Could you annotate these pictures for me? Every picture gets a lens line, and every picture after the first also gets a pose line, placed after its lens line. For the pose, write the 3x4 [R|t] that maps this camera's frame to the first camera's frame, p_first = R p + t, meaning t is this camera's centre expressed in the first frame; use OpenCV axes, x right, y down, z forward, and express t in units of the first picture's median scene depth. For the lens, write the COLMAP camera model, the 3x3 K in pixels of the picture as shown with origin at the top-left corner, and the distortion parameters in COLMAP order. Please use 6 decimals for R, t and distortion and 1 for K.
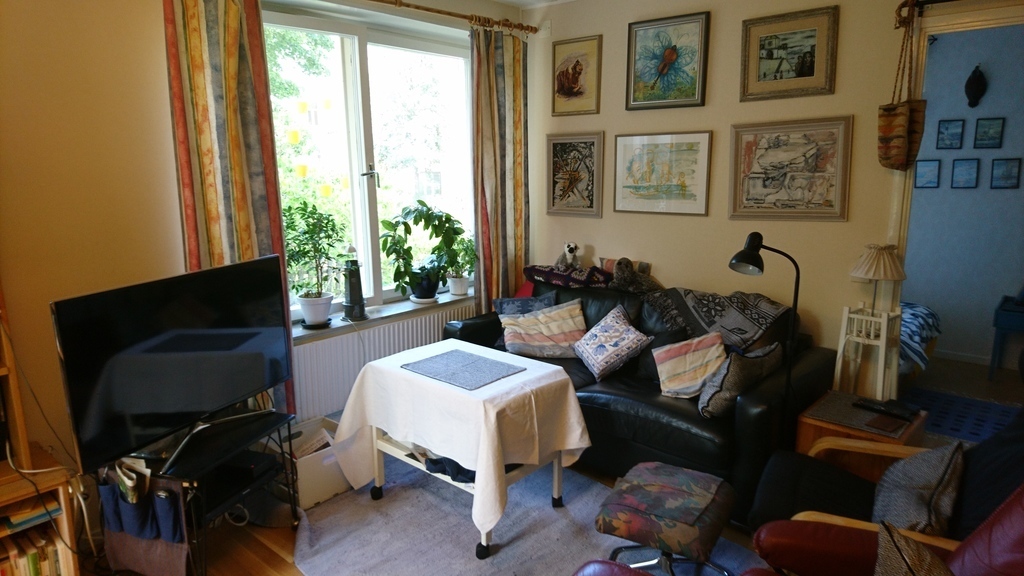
lens RADIAL K [[639.5, 0, 512.0], [0, 639.5, 288.0], [0, 0, 1]] dist [0.040552, -0.071155]
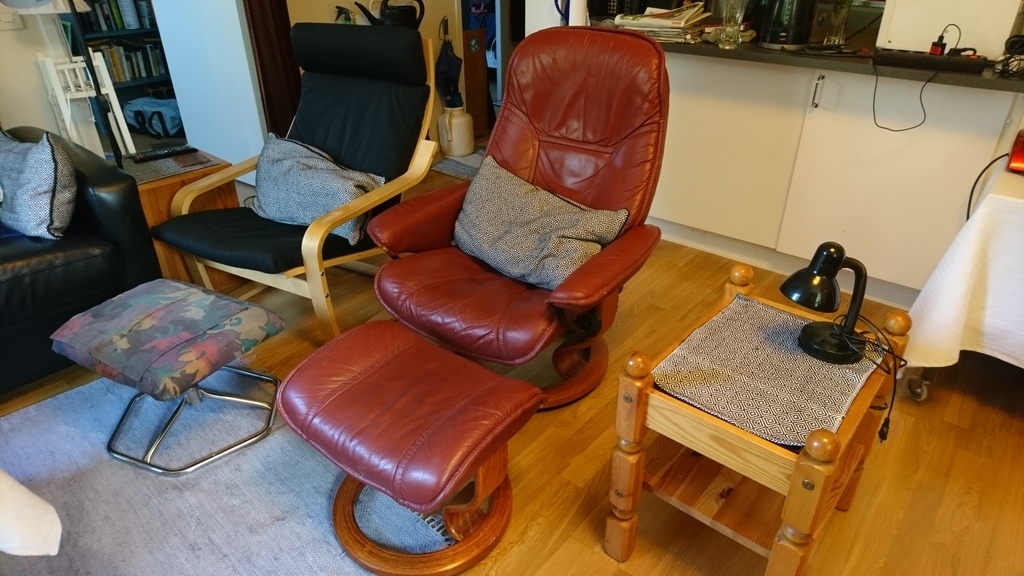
lens RADIAL K [[639.5, 0, 512.0], [0, 639.5, 288.0], [0, 0, 1]] dist [0.040552, -0.071155]
pose [[-0.023759, -0.478163, 0.877950, -0.378845], [0.202497, 0.857692, 0.472610, 0.017078], [-0.978995, 0.189010, 0.076449, 0.496239]]
